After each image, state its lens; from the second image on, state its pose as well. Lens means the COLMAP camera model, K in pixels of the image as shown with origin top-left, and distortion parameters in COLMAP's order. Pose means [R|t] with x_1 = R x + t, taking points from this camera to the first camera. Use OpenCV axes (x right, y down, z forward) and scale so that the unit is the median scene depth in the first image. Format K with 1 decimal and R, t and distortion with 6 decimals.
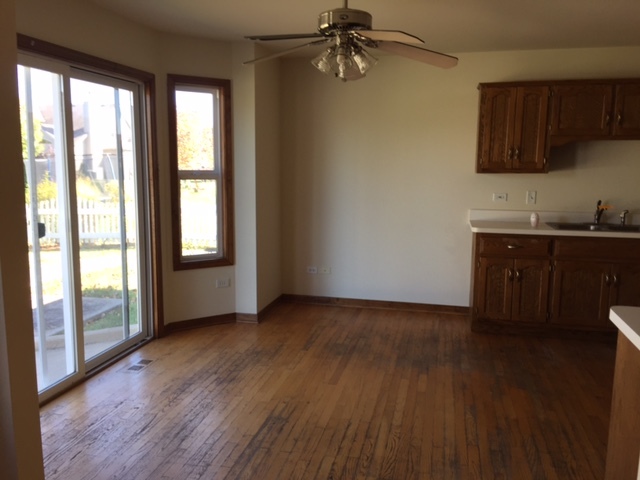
lens RADIAL K [[555.9, 0, 319.3], [0, 555.9, 240.2], [0, 0, 1]] dist [0.061062, -0.065280]
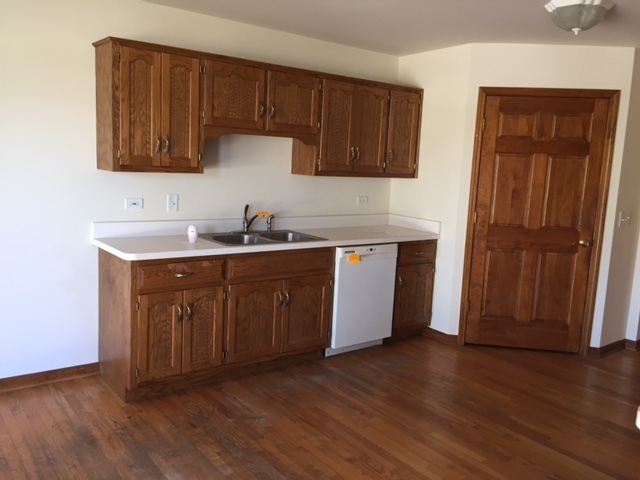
lens RADIAL K [[555.9, 0, 323.0], [0, 555.9, 238.1], [0, 0, 1]] dist [0.061062, -0.065280]
pose [[0.636416, -0.084867, 0.766663, -0.087266], [0.063599, 0.996318, 0.057494, -0.064186], [-0.768720, 0.012169, 0.639470, 0.383921]]
